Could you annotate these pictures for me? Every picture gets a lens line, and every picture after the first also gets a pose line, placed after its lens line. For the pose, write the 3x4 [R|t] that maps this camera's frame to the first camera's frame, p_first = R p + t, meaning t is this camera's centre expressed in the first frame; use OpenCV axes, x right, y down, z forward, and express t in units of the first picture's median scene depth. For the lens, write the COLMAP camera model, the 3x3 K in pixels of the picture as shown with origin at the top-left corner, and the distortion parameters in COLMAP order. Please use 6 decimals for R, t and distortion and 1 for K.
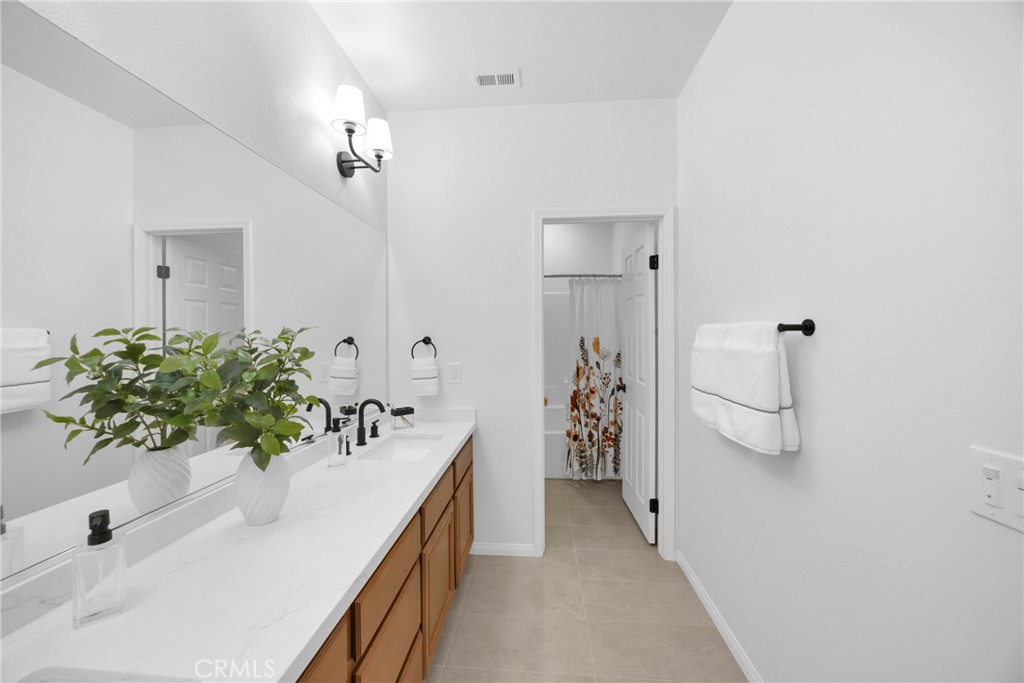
lens RADIAL K [[399.2, 0, 512.0], [0, 399.2, 341.5], [0, 0, 1]] dist [0.001141, 0.000177]
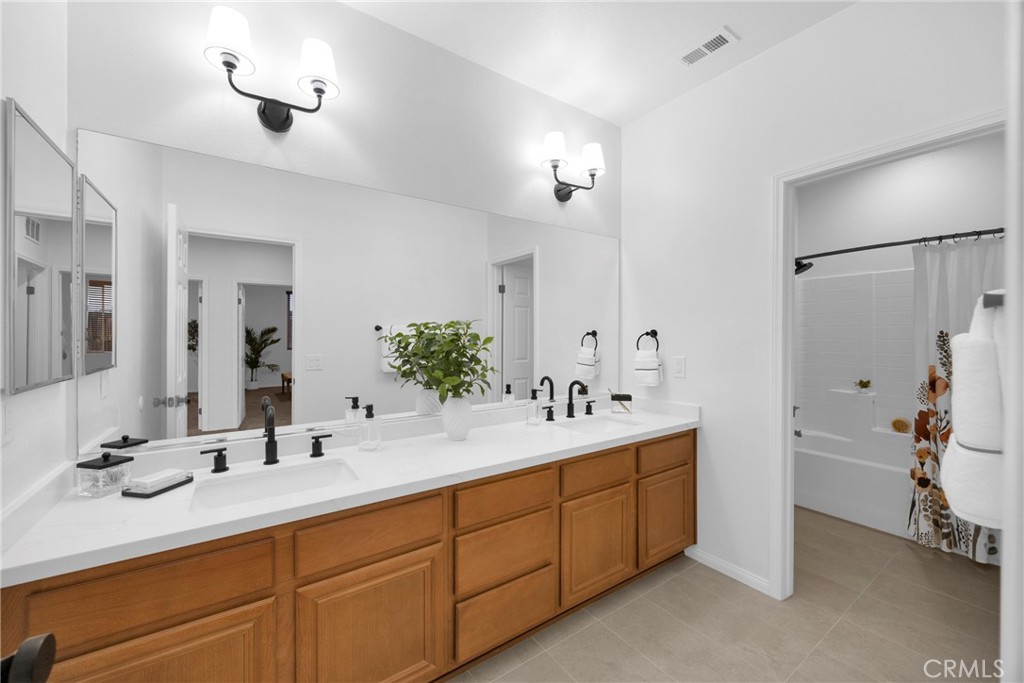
lens RADIAL K [[399.2, 0, 512.0], [0, 399.2, 341.5], [0, 0, 1]] dist [0.001141, 0.000177]
pose [[0.634306, 0.014801, -0.772940, 0.351579], [-0.013811, 0.999874, 0.007813, 0.015070], [0.772959, 0.005720, 0.634431, 0.063865]]
